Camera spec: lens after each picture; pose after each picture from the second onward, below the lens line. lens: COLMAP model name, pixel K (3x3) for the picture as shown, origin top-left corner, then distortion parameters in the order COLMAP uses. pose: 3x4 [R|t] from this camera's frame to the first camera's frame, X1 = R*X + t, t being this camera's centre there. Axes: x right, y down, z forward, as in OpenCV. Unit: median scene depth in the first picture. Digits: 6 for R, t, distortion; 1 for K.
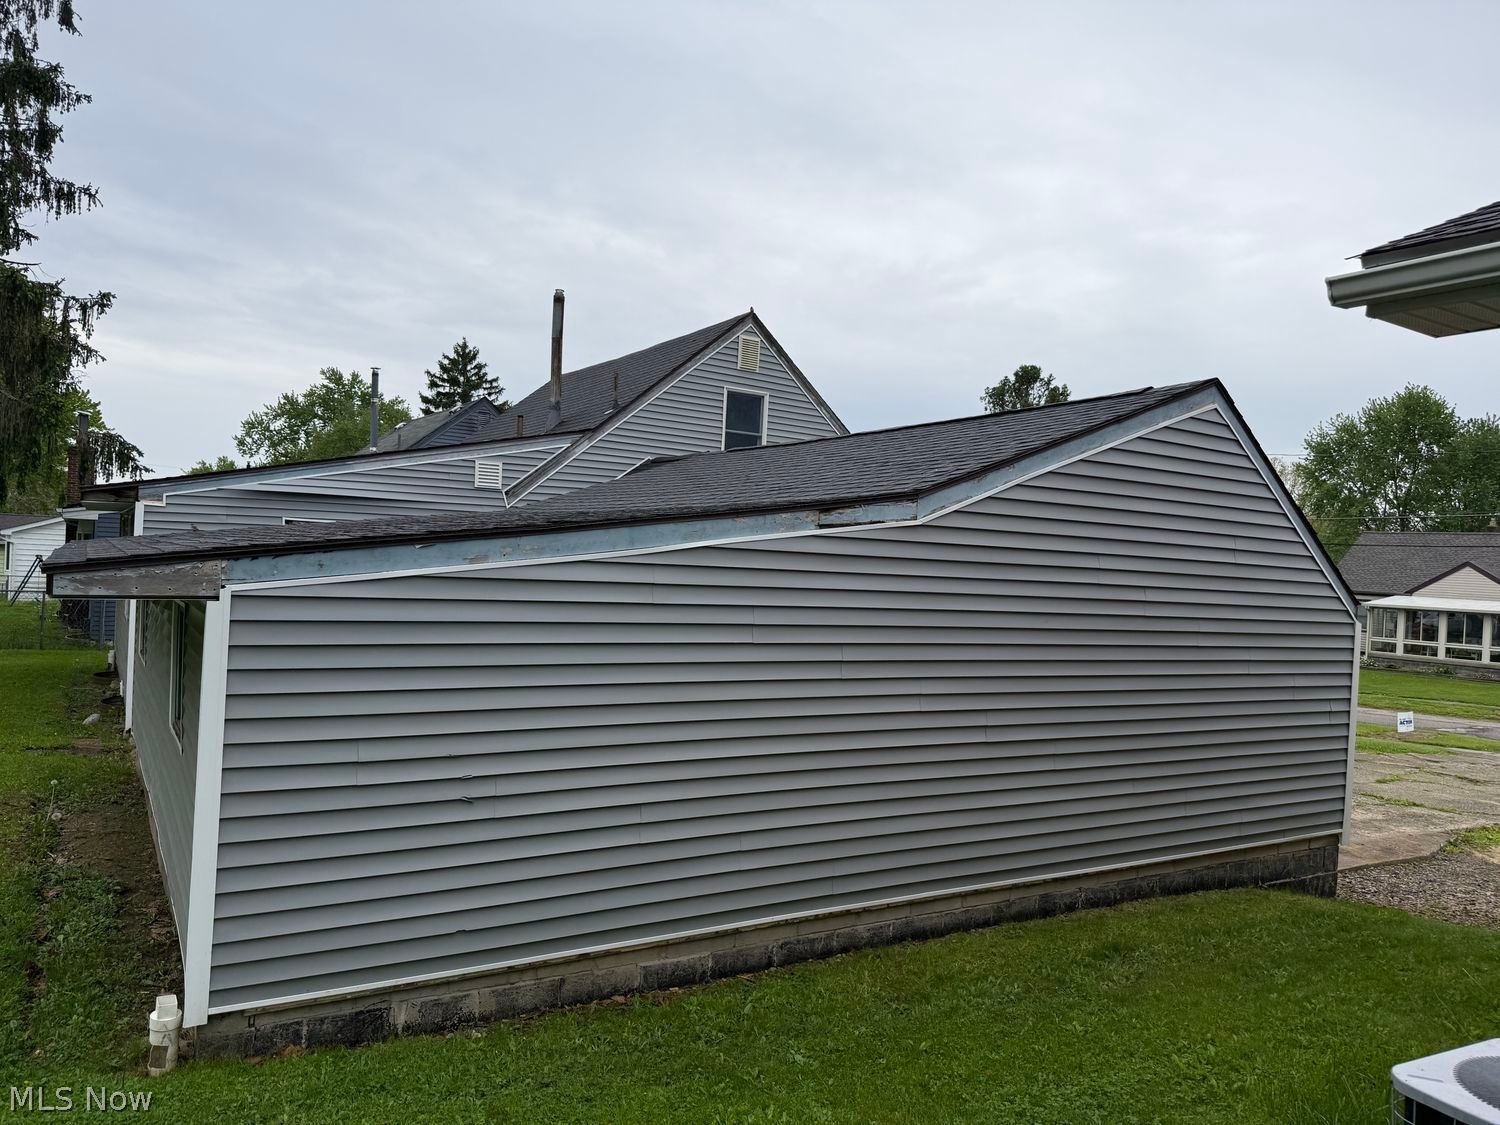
lens RADIAL K [[1059.8, 0, 750.0], [0, 1059.8, 564.7], [0, 0, 1]] dist [0.045884, -0.006567]
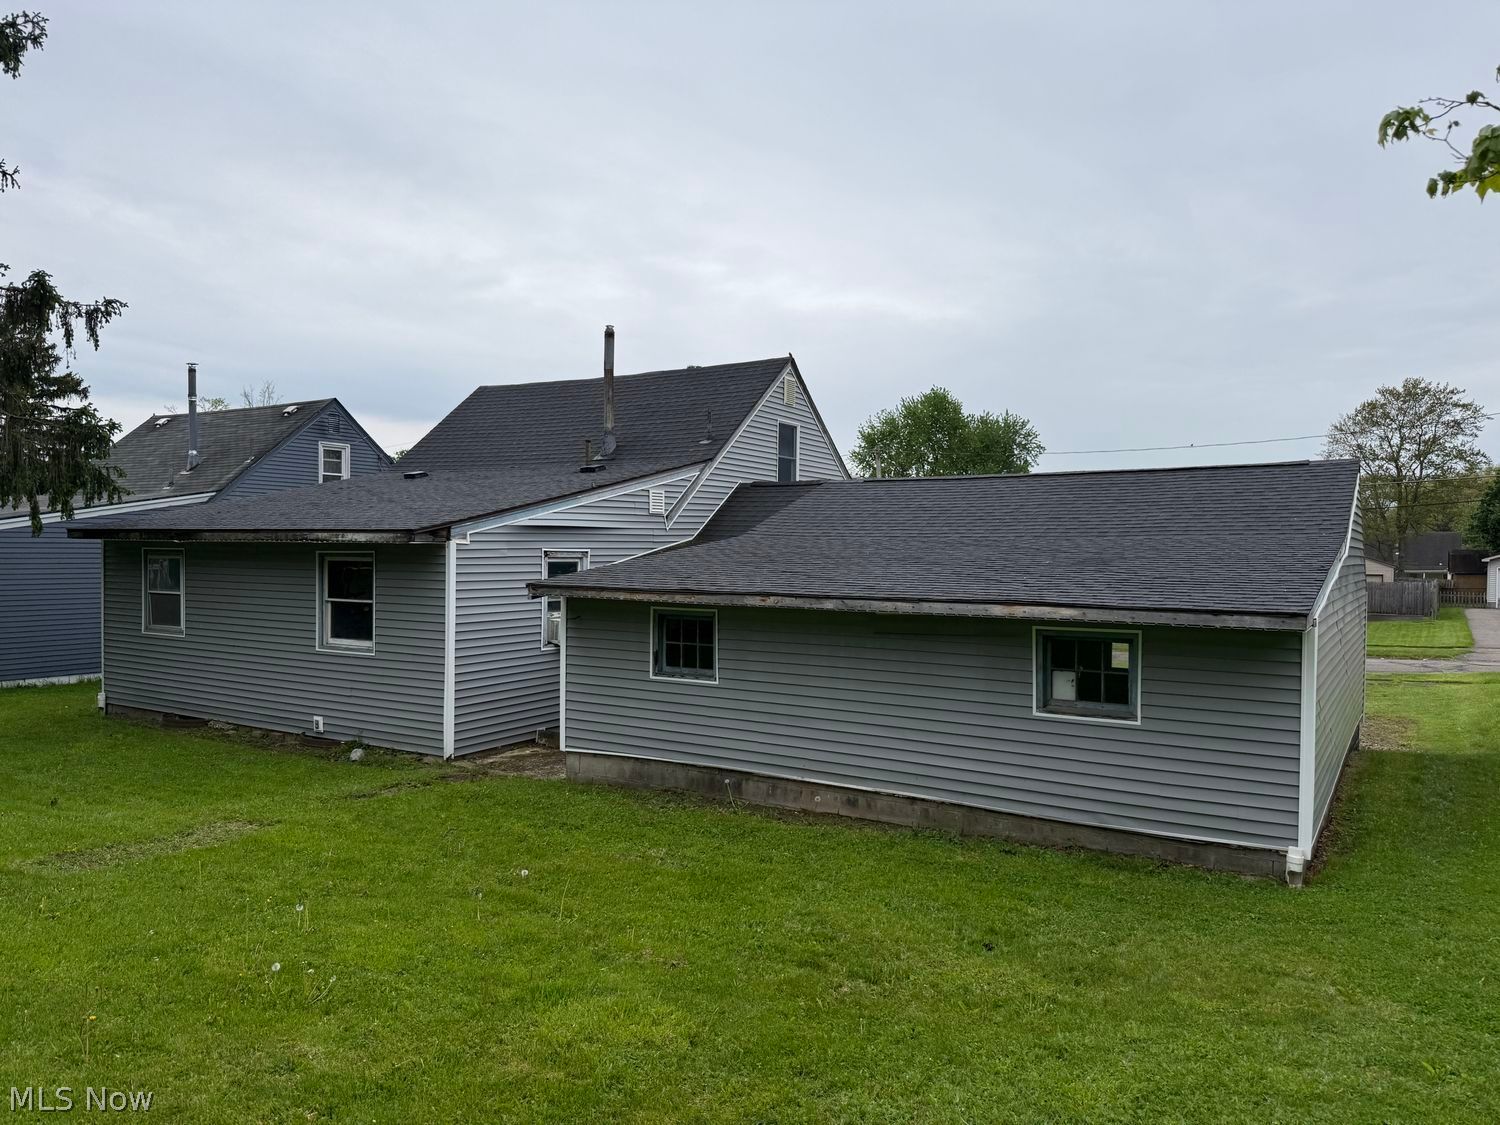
lens RADIAL K [[1059.8, 0, 750.5], [0, 1059.8, 563.2], [0, 0, 1]] dist [0.045884, -0.006567]
pose [[0.899379, -0.044884, 0.434859, -0.520875], [0.035322, 0.998924, 0.030052, -0.039514], [-0.435740, -0.011668, 0.899997, -0.053199]]
